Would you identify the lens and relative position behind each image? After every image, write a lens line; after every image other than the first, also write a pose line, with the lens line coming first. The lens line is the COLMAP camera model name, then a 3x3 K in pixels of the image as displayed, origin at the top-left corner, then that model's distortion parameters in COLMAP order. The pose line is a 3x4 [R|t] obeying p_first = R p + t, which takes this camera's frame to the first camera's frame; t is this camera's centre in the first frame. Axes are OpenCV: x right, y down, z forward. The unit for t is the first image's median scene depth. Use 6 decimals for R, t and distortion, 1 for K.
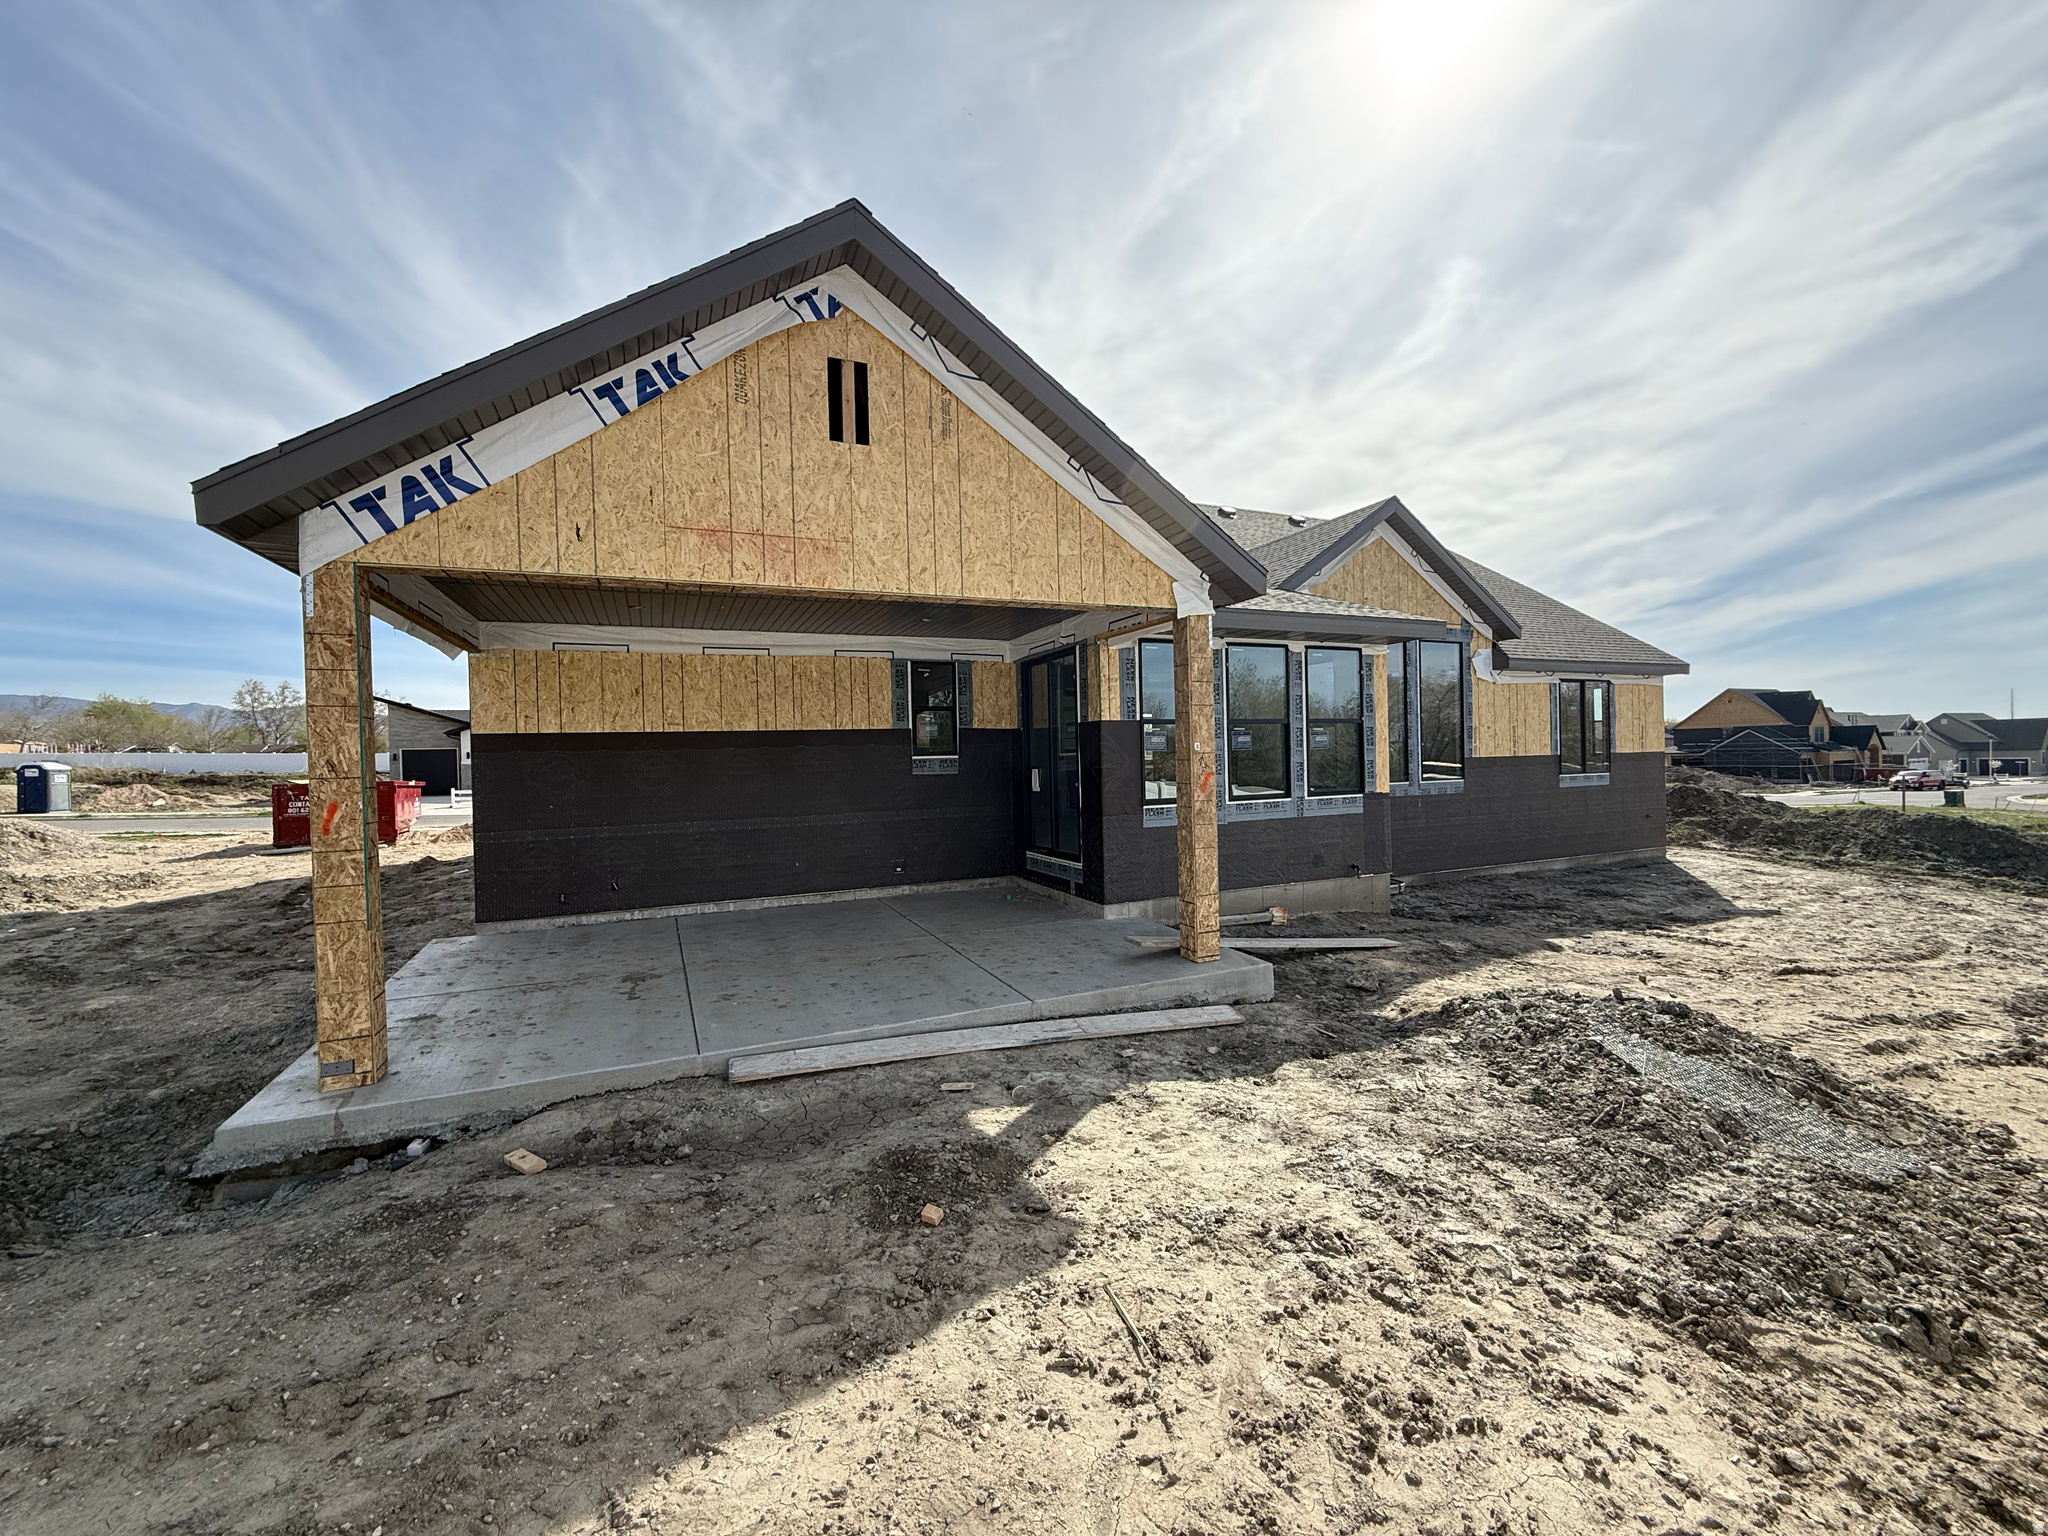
lens RADIAL K [[814.1, 0, 1025.2], [0, 814.1, 751.4], [0, 0, 1]] dist [0.004500, 0.000592]
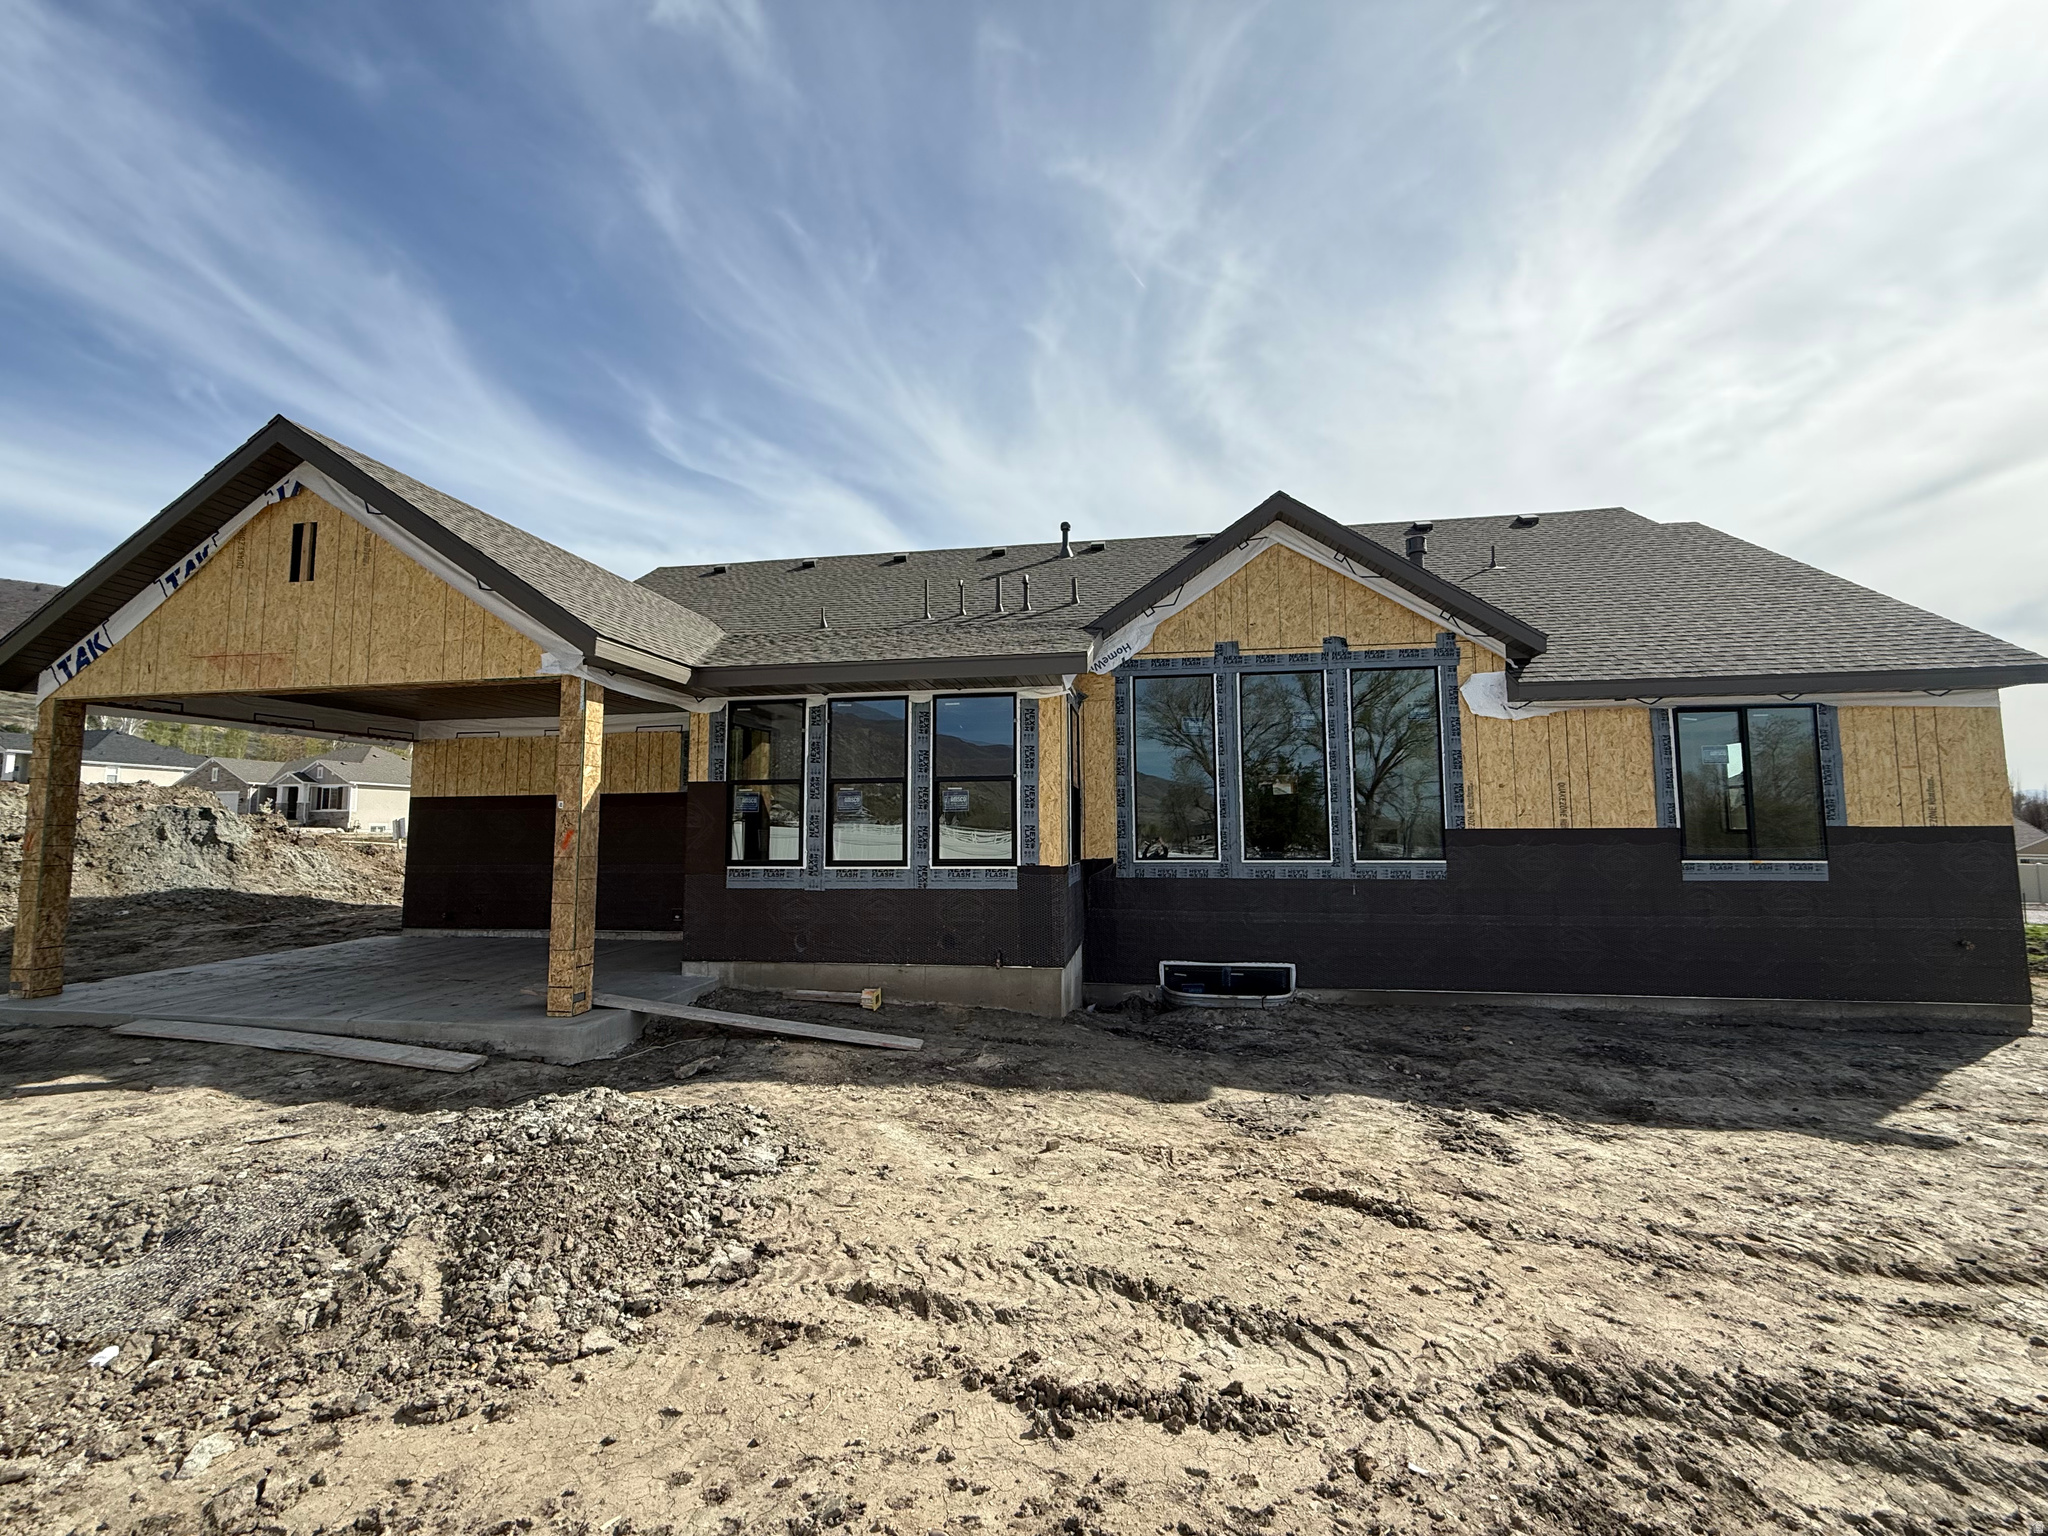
lens RADIAL K [[827.3, 0, 1024.0], [0, 827.3, 768.0], [0, 0, 1]] dist [0.002351, 0.000280]
pose [[0.836827, -0.024349, -0.546926, 0.961239], [-0.012143, 0.997939, -0.063007, 0.005139], [0.547333, 0.059367, 0.834807, 0.320521]]
